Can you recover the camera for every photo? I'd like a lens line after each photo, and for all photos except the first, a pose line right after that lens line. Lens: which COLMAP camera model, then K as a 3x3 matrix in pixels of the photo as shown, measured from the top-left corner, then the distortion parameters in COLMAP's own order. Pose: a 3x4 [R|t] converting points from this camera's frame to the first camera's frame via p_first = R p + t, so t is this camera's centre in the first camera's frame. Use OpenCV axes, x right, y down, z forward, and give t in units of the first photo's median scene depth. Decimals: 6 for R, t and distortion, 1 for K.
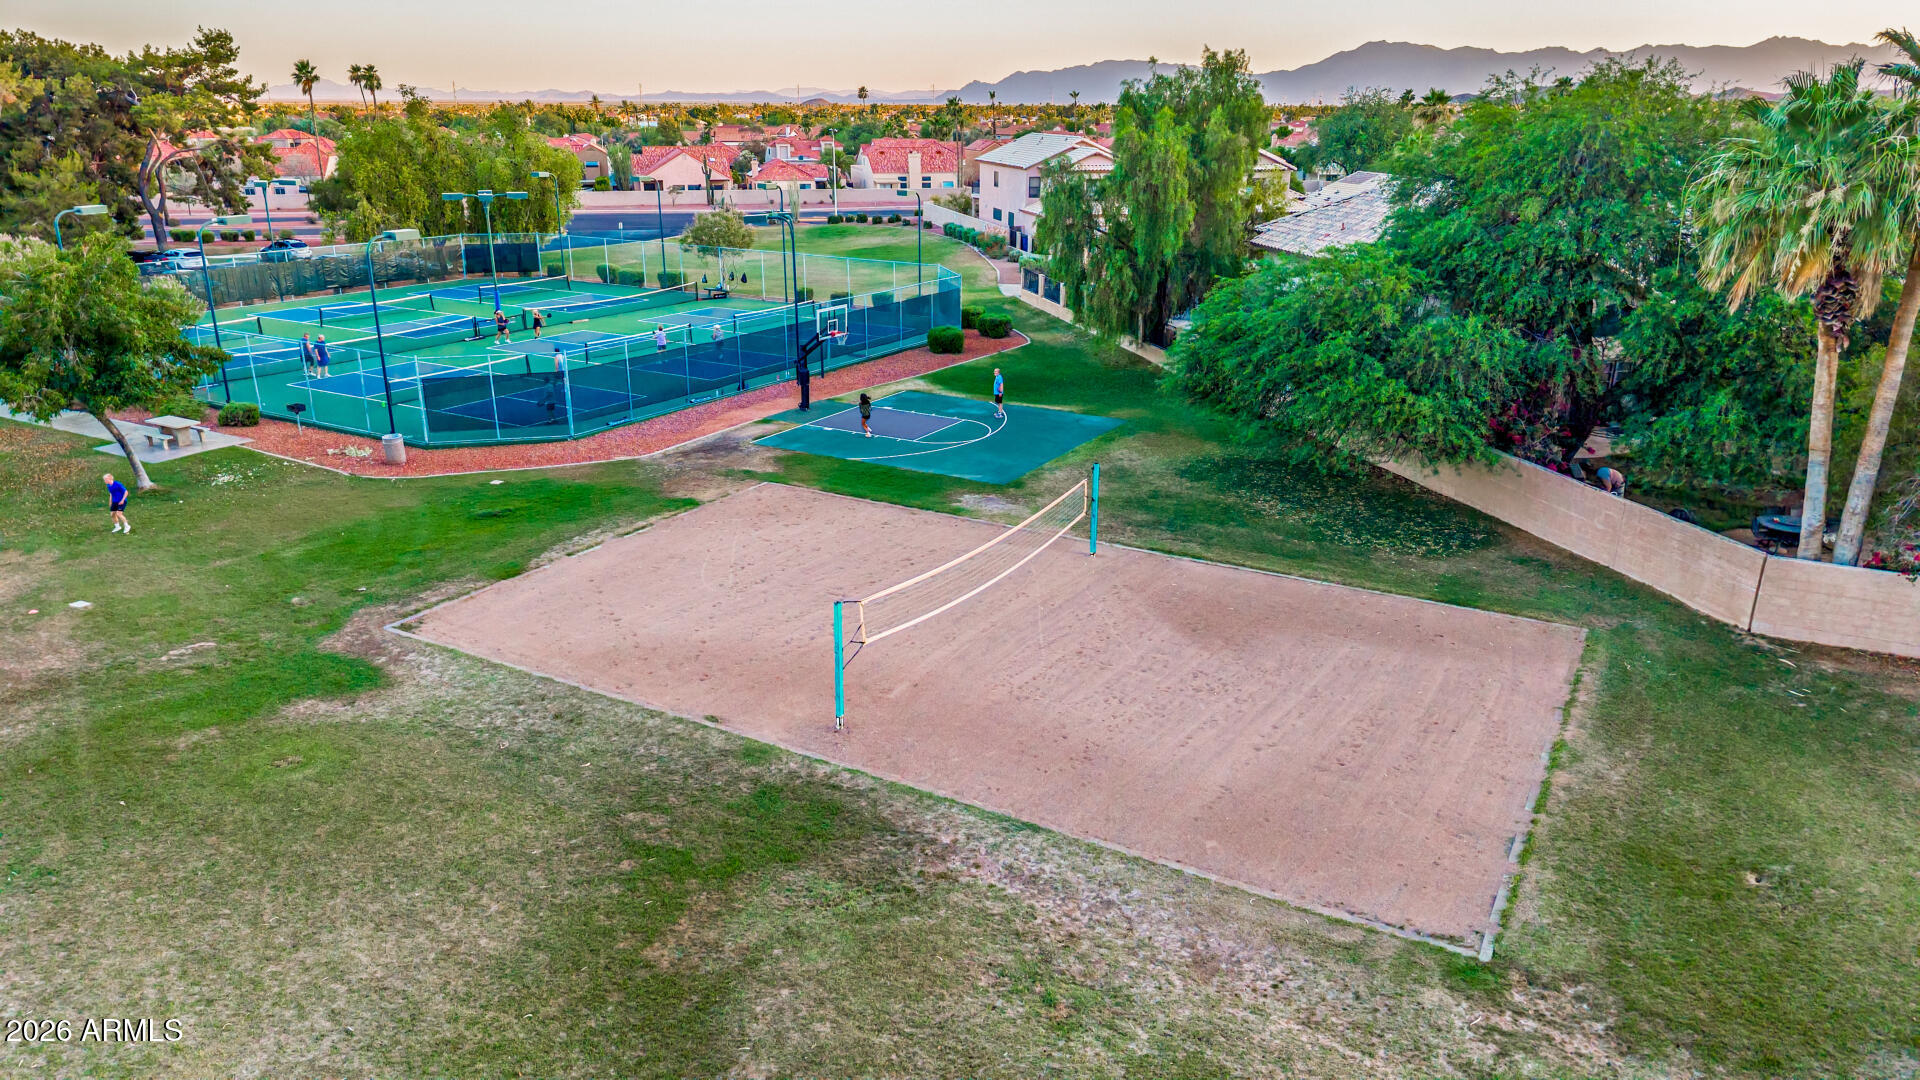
lens RADIAL K [[1303.6, 0, 968.1], [0, 1303.6, 552.0], [0, 0, 1]] dist [0.030854, -0.027778]
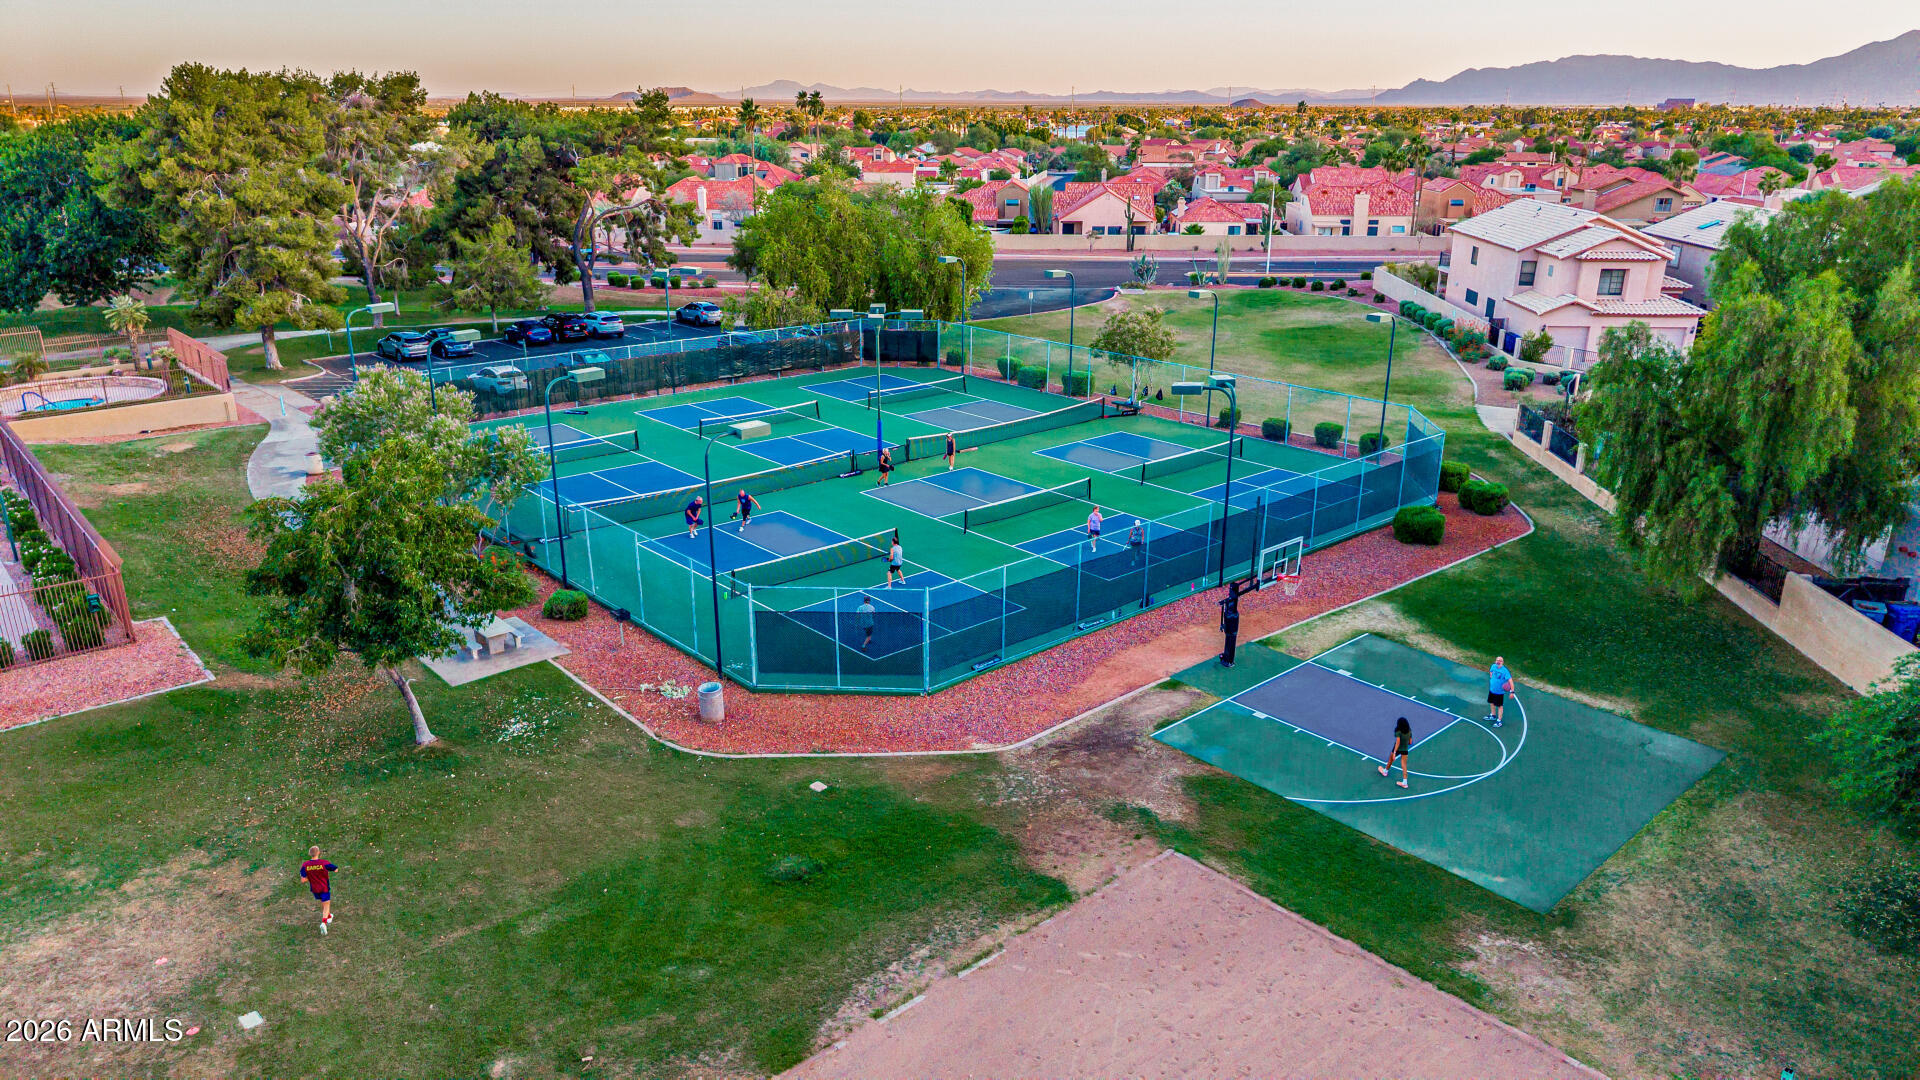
lens RADIAL K [[1303.6, 0, 971.0], [0, 1303.6, 543.7], [0, 0, 1]] dist [0.030854, -0.027778]
pose [[0.953720, 0.093821, -0.285683, -0.038928], [-0.094553, 0.995456, 0.011263, -0.112317], [0.285442, 0.016271, 0.958258, 0.159841]]
